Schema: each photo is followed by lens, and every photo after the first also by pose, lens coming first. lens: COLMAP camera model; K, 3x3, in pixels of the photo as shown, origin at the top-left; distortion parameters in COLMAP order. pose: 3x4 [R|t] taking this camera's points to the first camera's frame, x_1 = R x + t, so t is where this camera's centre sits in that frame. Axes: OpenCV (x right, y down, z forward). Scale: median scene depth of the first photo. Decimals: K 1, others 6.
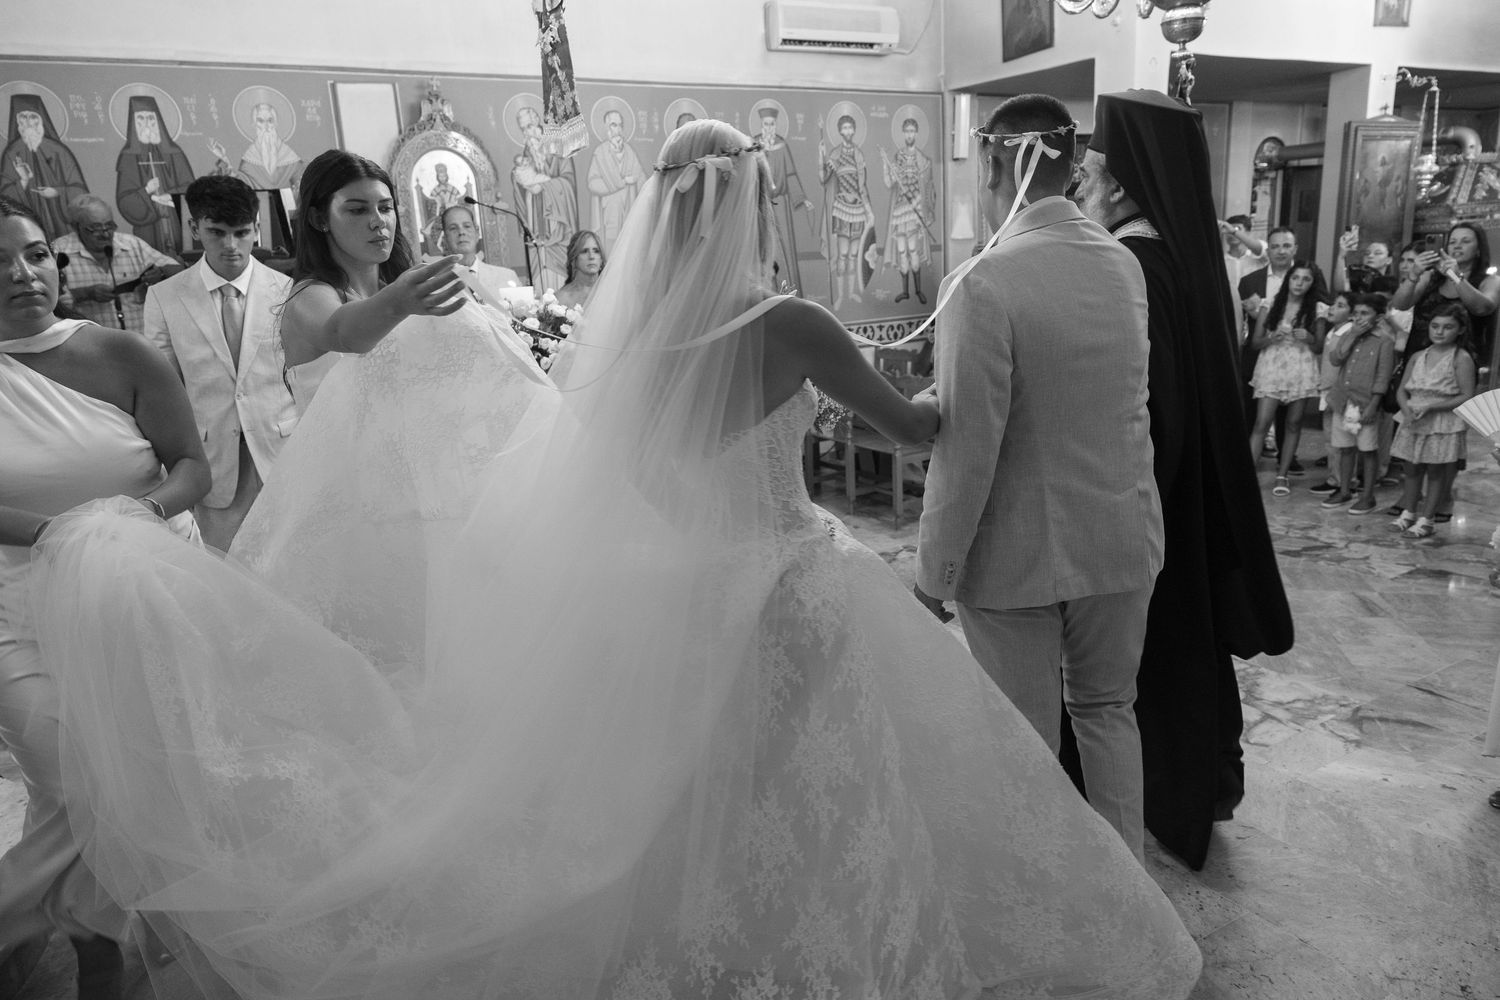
lens RADIAL K [[980.8, 0, 750.0], [0, 980.8, 500.0], [0, 0, 1]] dist [0.008646, 0.001257]
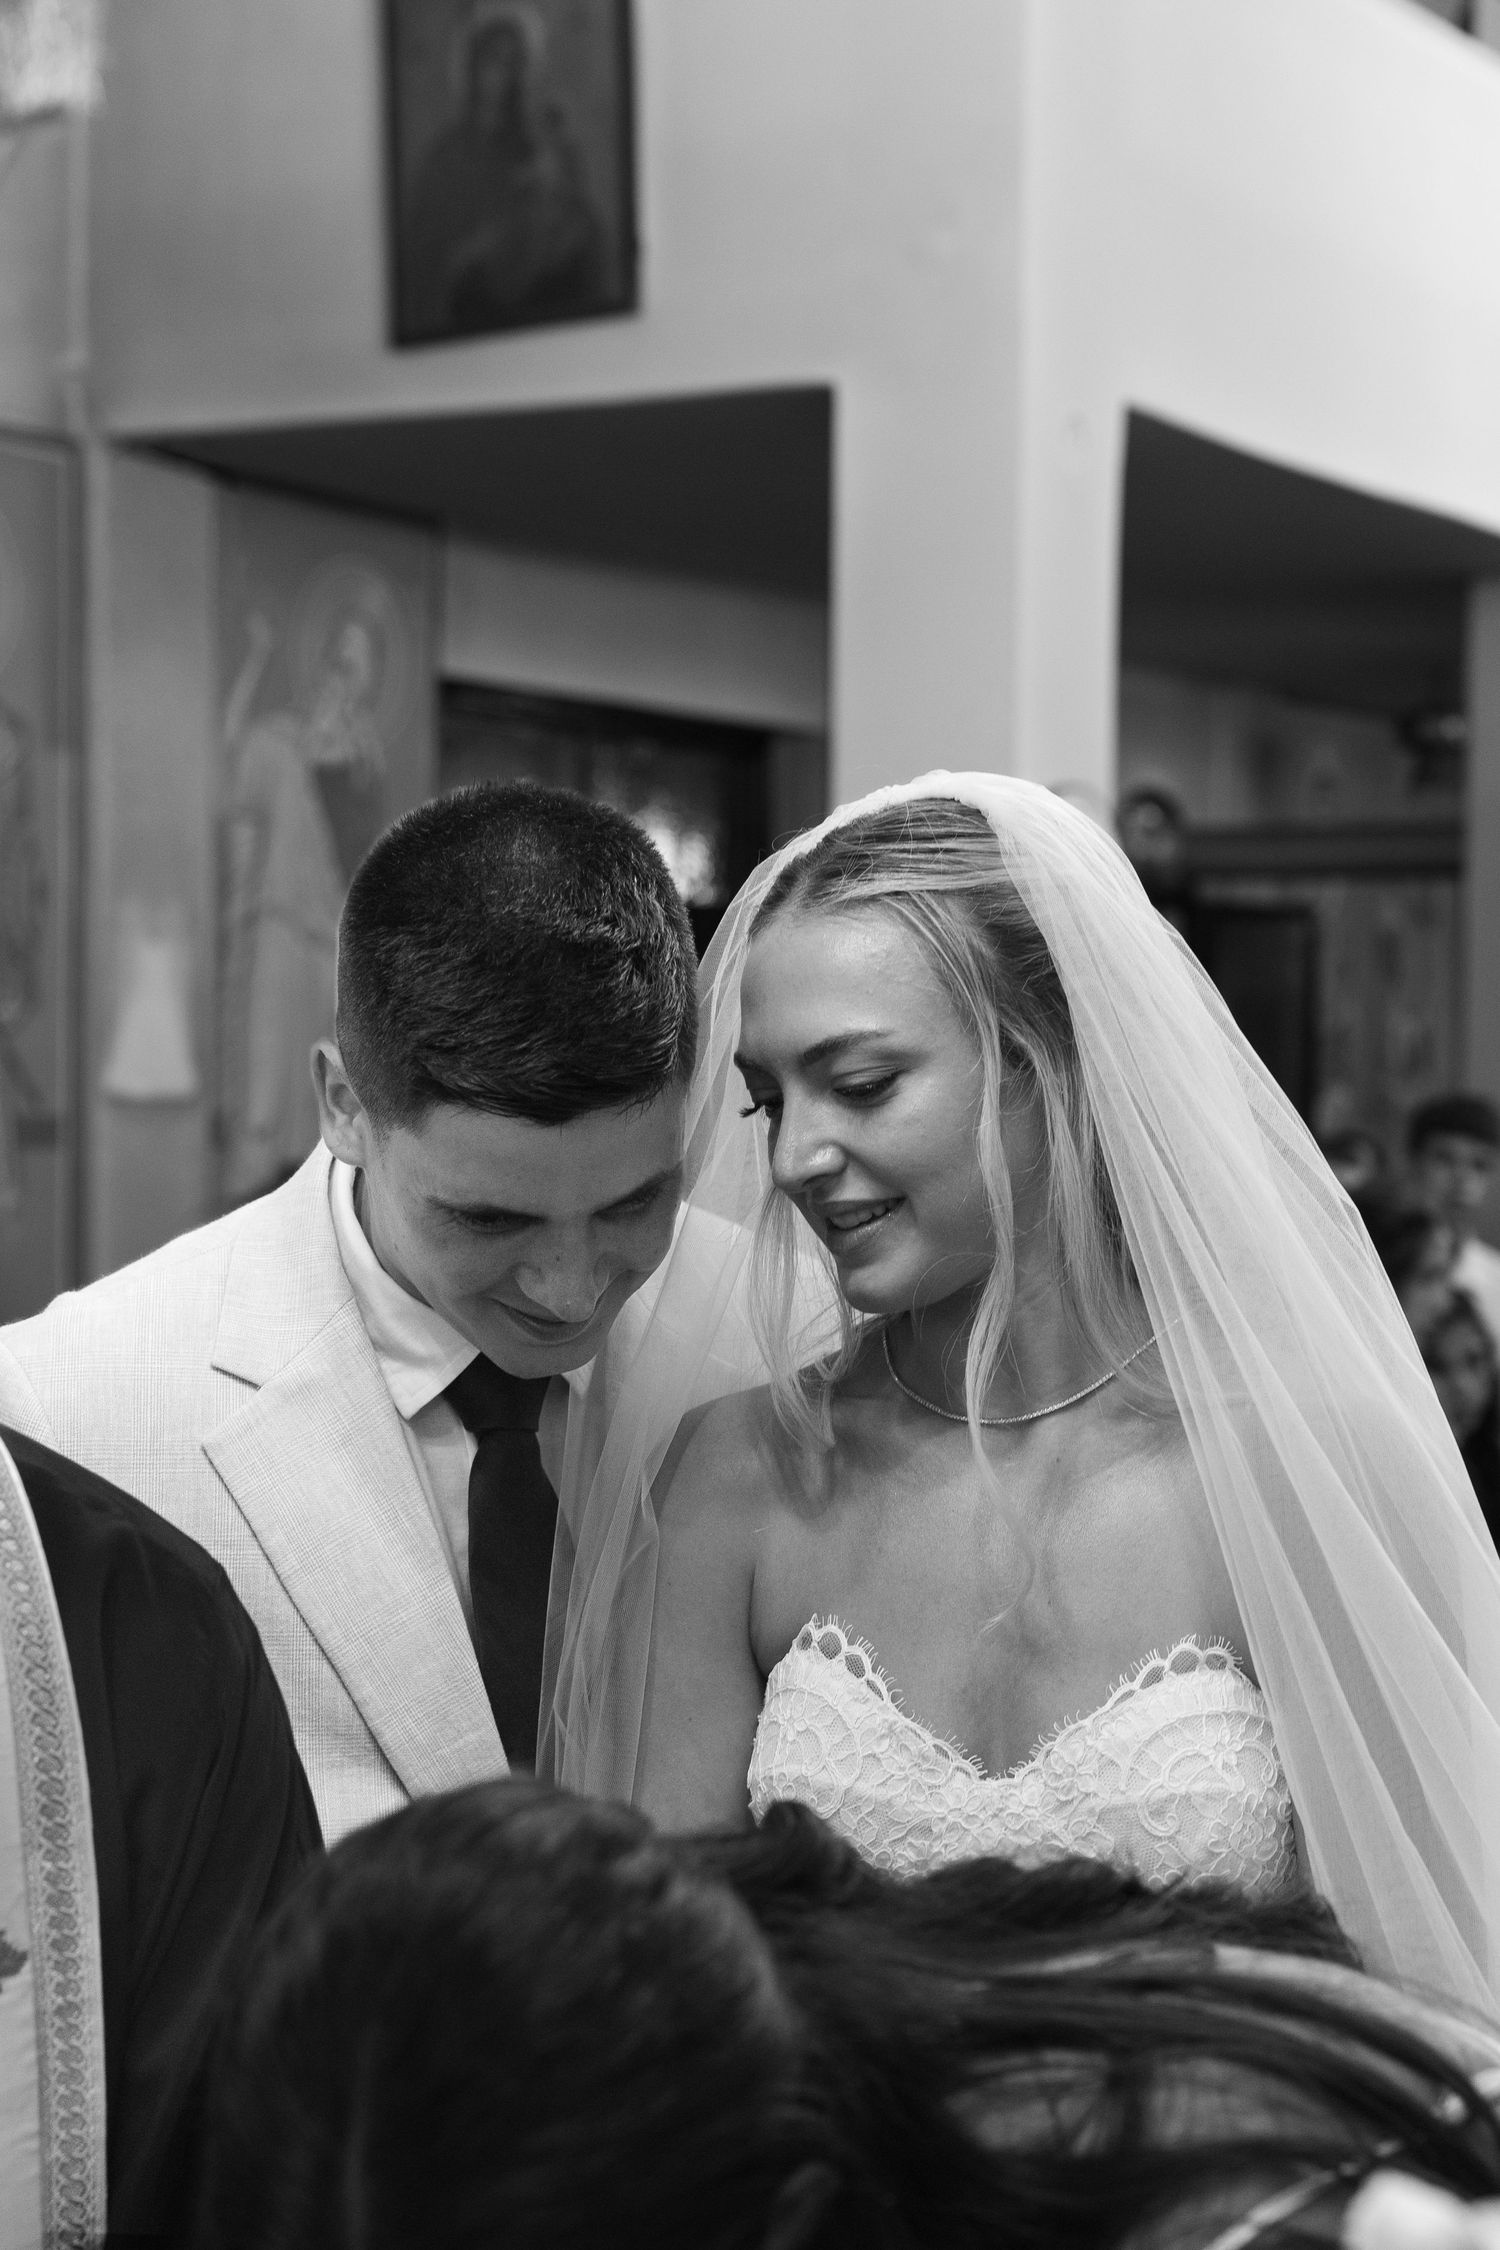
lens RADIAL K [[3820.1, 0, 750.0], [0, 3820.1, 1125.0], [0, 0, 1]] dist [0.063617, 0.094780]
pose [[0.869784, 0.052792, 0.490601, -0.093984], [0.066217, 0.972779, -0.222073, -0.078089], [-0.488970, 0.225642, 0.842612, 0.277283]]
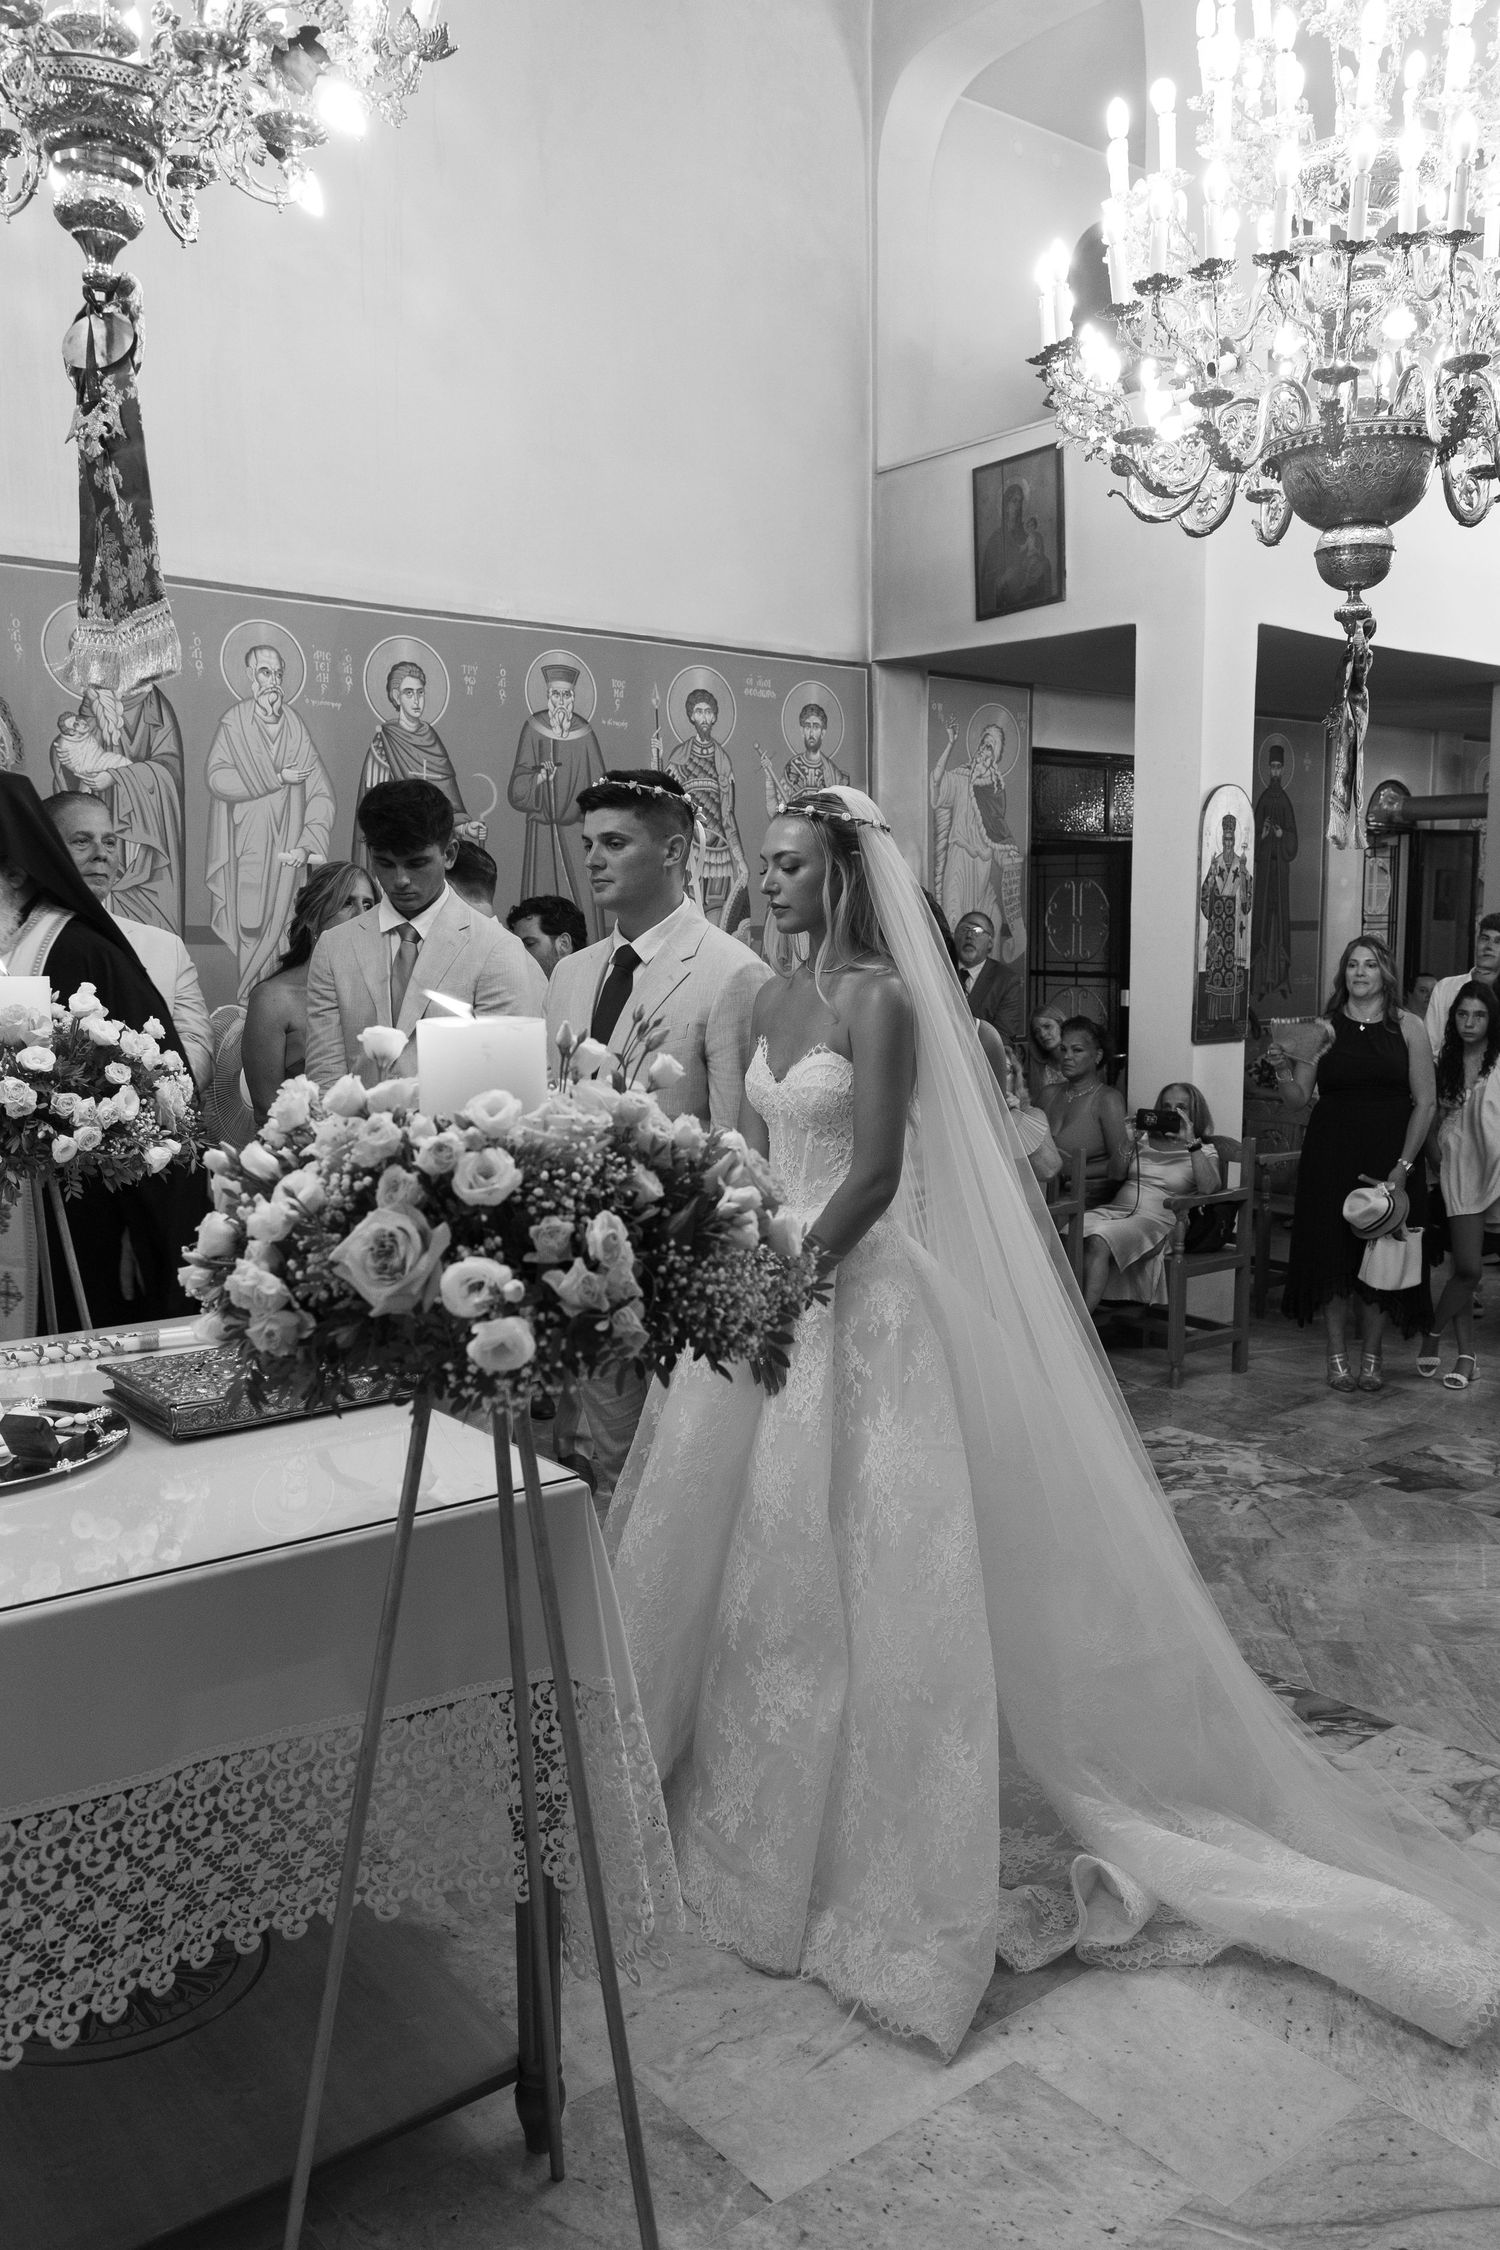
lens RADIAL K [[1672.5, 0, 750.0], [0, 1672.5, 1125.0], [0, 0, 1]] dist [0.003579, 0.002033]
pose [[0.988105, 0.033329, 0.150125, -0.008452], [-0.013898, 0.991591, -0.128663, -0.029487], [-0.153151, 0.125046, 0.980259, 0.109544]]
